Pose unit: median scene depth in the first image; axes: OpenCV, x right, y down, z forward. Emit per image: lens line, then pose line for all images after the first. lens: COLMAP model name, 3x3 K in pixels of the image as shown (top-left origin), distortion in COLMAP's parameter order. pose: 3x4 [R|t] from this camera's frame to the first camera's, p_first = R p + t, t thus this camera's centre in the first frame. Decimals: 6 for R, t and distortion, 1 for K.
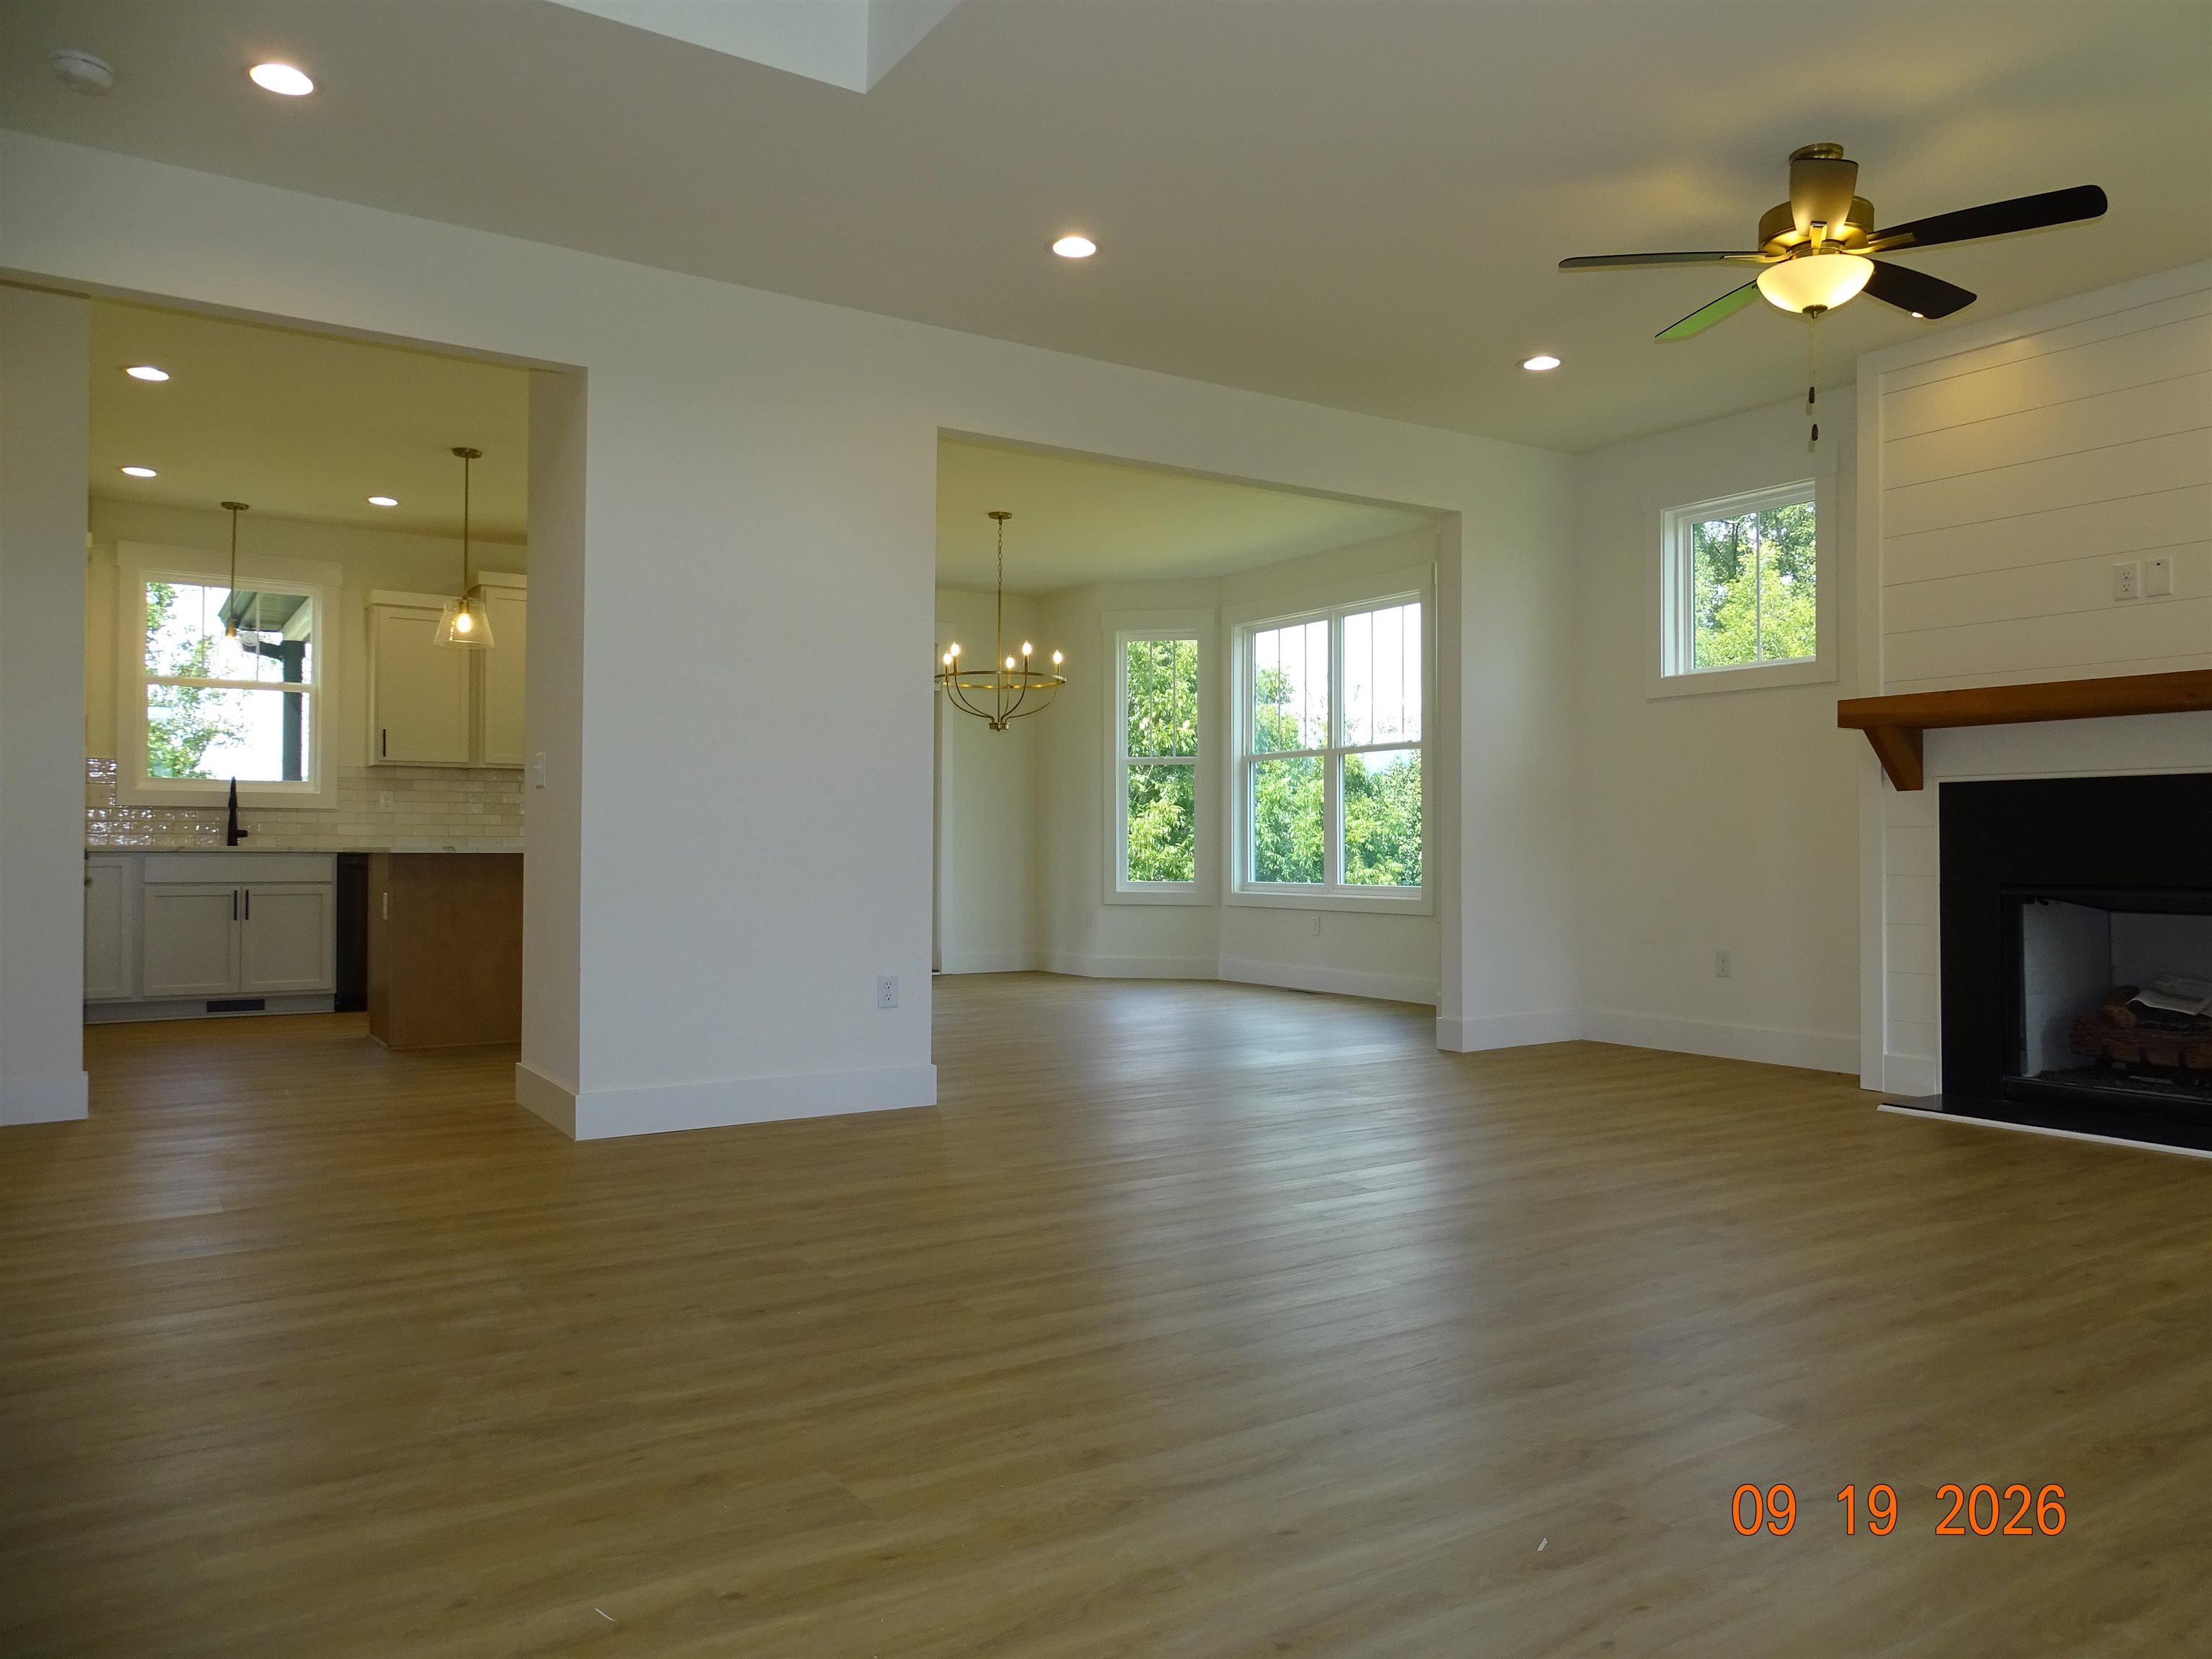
lens RADIAL K [[1563.3, 0, 1101.8], [0, 1563.3, 819.7], [0, 0, 1]] dist [-0.004690, -0.011073]
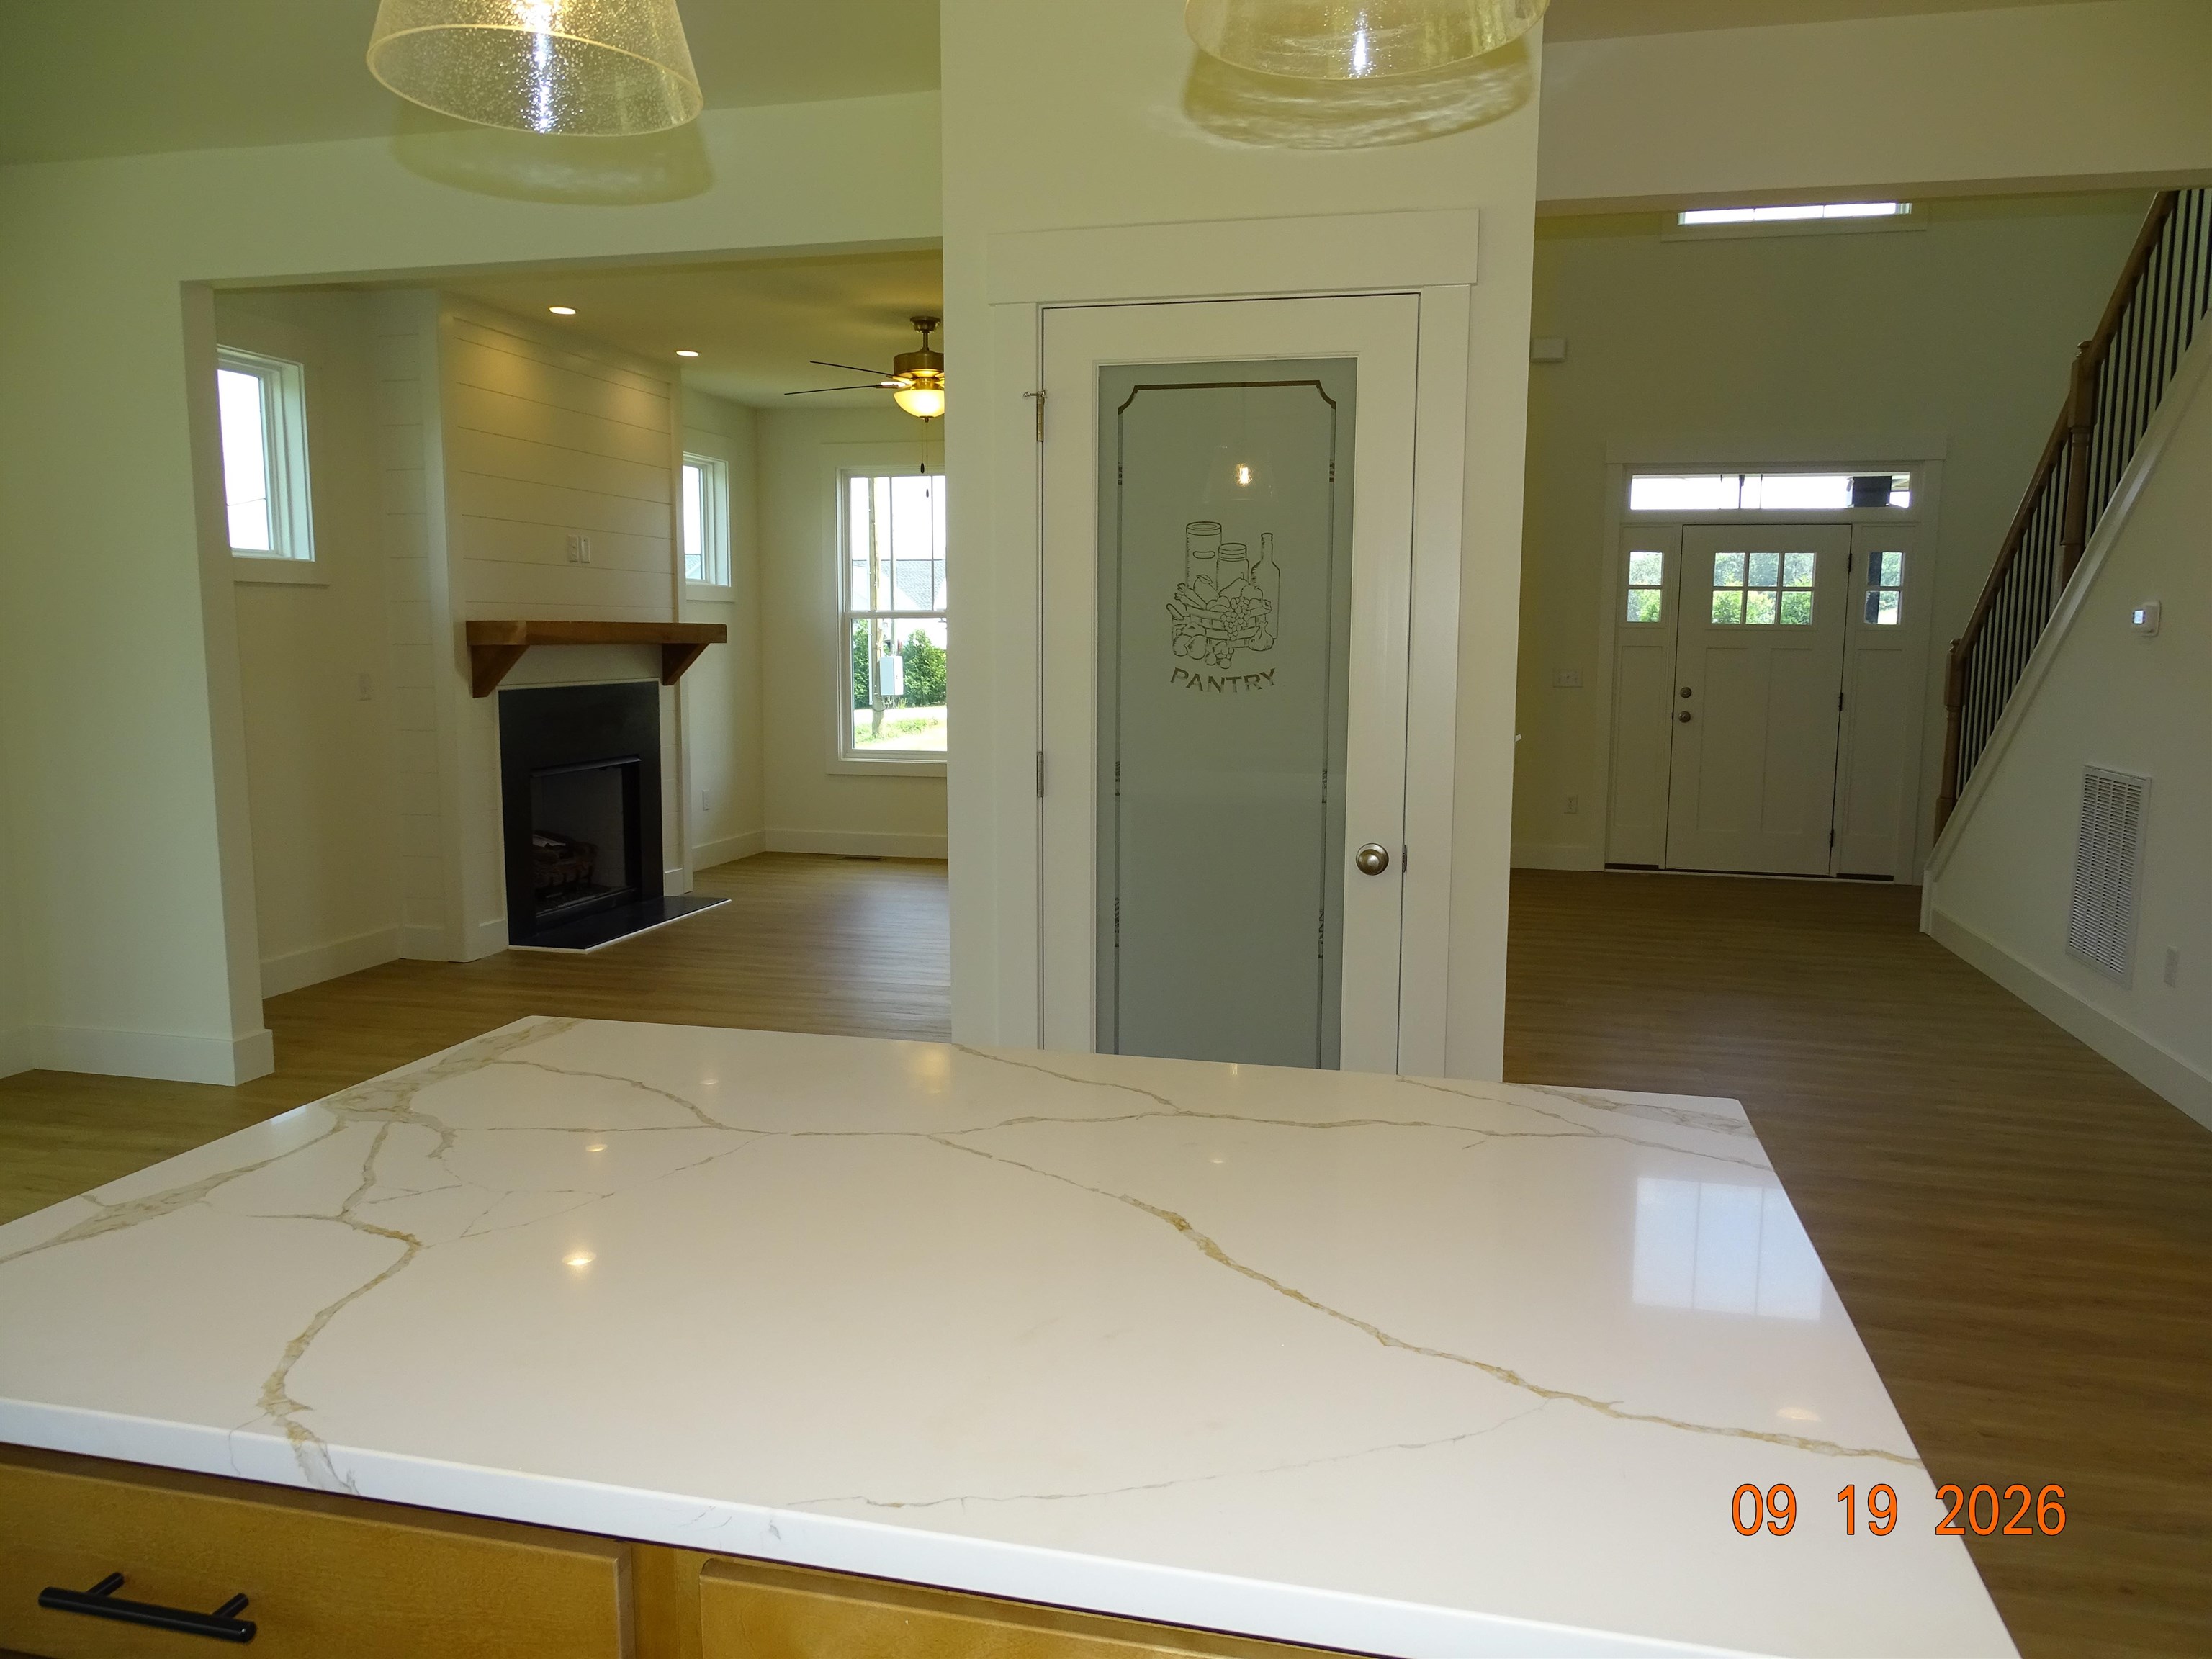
lens RADIAL K [[1563.3, 0, 1098.7], [0, 1563.3, 829.2], [0, 0, 1]] dist [-0.004690, -0.011073]
pose [[-0.676602, -0.106136, 0.728659, -0.687652], [-0.028473, 0.992589, 0.118141, -0.076984], [-0.735798, 0.059188, -0.674610, 1.530060]]
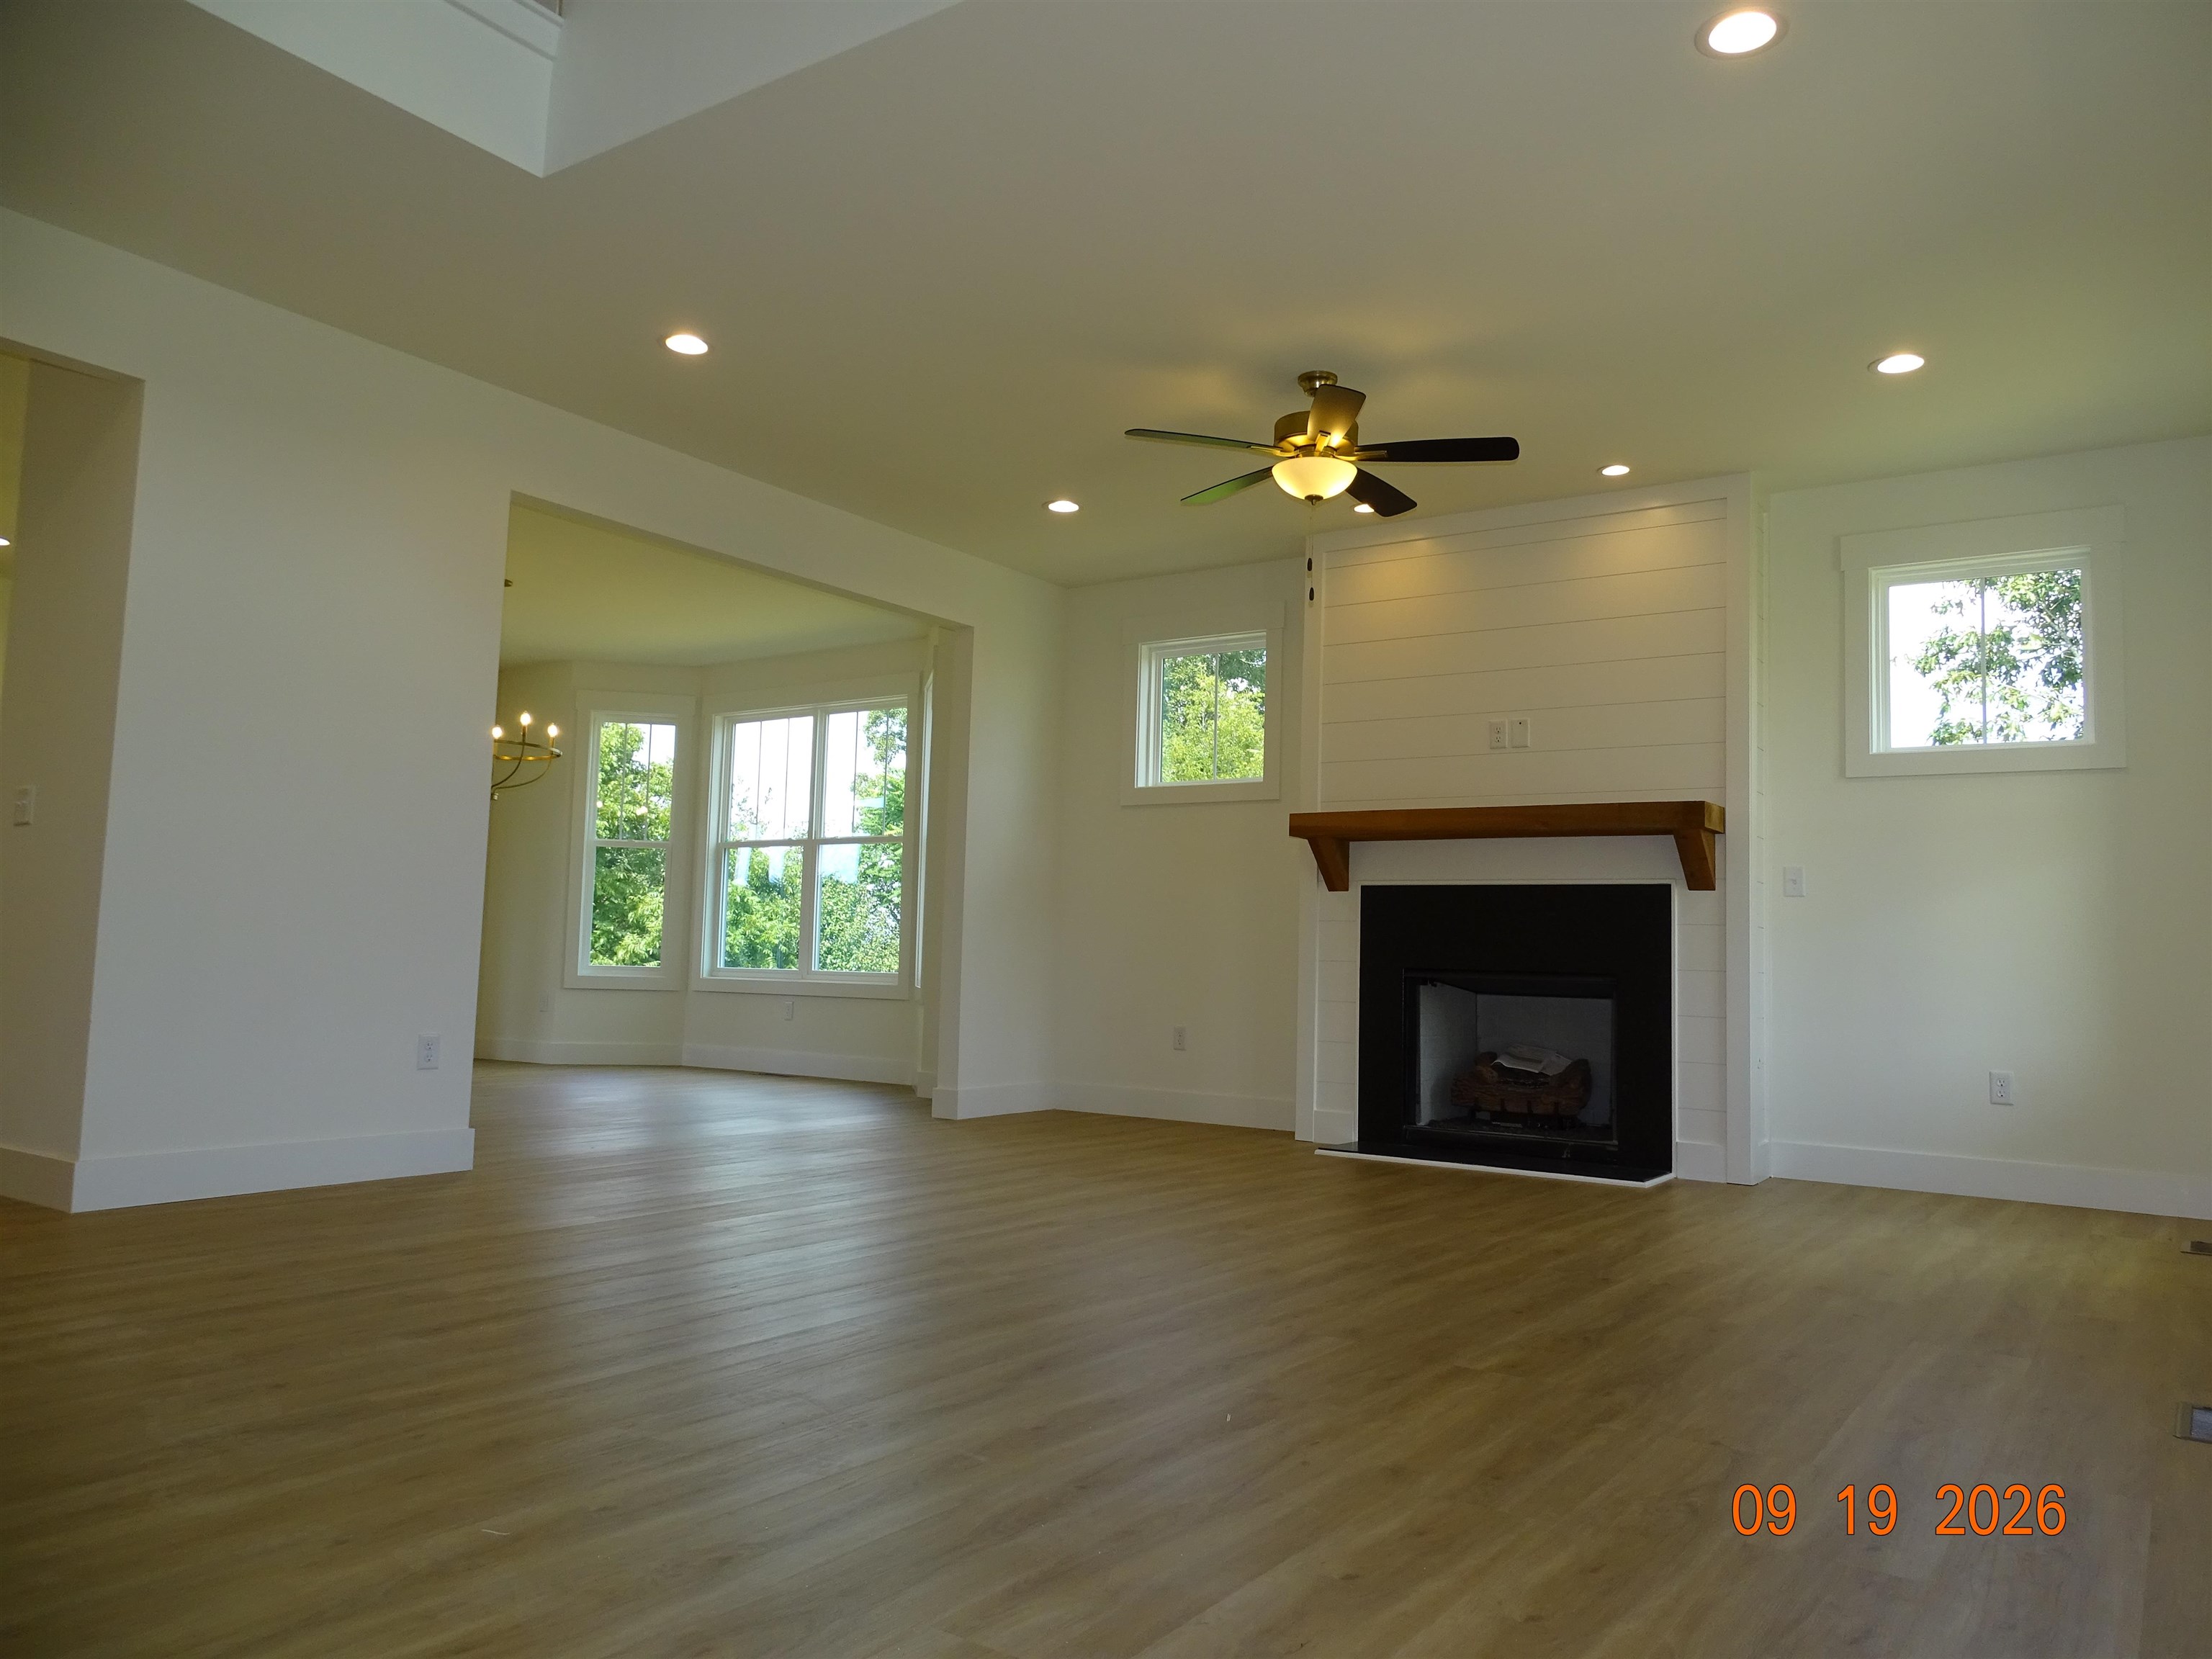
lens RADIAL K [[1563.3, 0, 1111.6], [0, 1563.3, 823.6], [0, 0, 1]] dist [-0.004690, -0.011073]
pose [[0.925095, 0.057086, 0.375421, -0.113515], [-0.032437, 0.996902, -0.071657, 0.023051], [-0.378349, 0.054112, 0.924080, -0.068525]]
